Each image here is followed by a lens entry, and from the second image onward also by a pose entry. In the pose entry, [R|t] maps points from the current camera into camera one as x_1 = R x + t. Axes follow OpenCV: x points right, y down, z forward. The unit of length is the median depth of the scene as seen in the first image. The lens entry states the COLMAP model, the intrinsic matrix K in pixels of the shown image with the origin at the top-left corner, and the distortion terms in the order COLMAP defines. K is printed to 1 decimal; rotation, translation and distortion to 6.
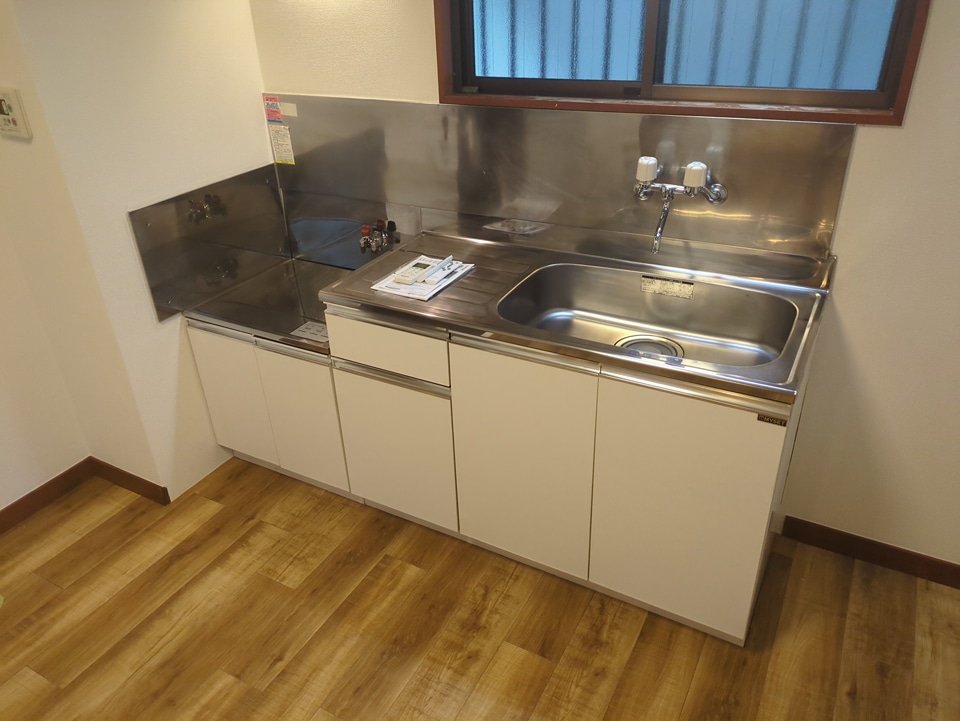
lens RADIAL K [[719.0, 0, 465.3], [0, 719.0, 355.9], [0, 0, 1]] dist [0.035421, -0.031881]
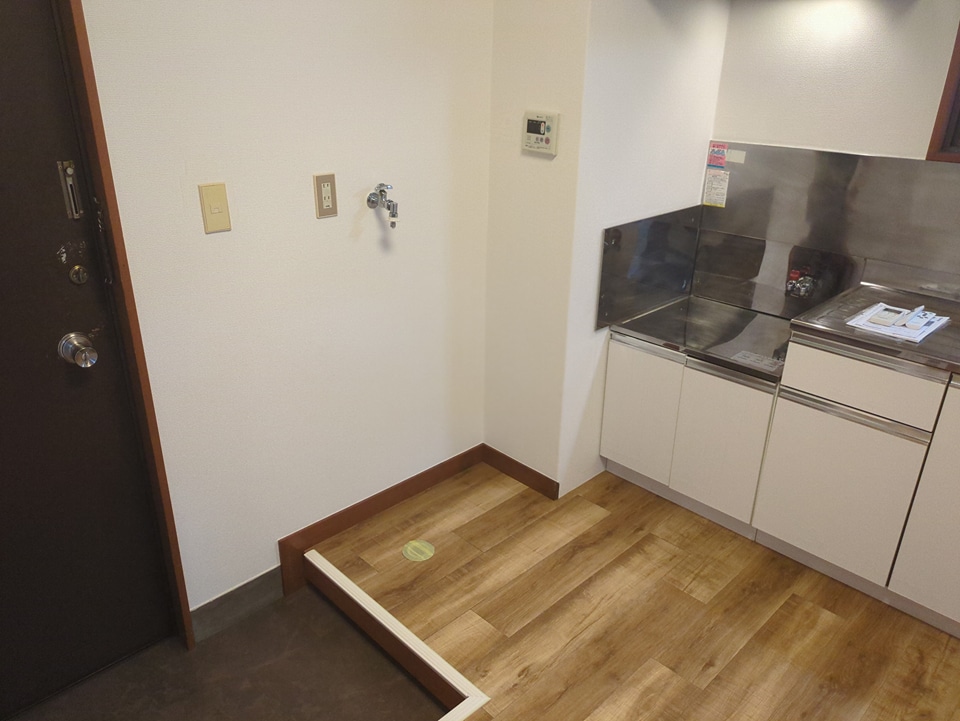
lens RADIAL K [[719.0, 0, 465.3], [0, 719.0, 355.9], [0, 0, 1]] dist [0.035421, -0.031881]
pose [[0.956533, 0.158783, -0.244607, -0.360387], [-0.182384, 0.980214, -0.076921, 0.118272], [0.227553, 0.118190, 0.966566, -0.105048]]
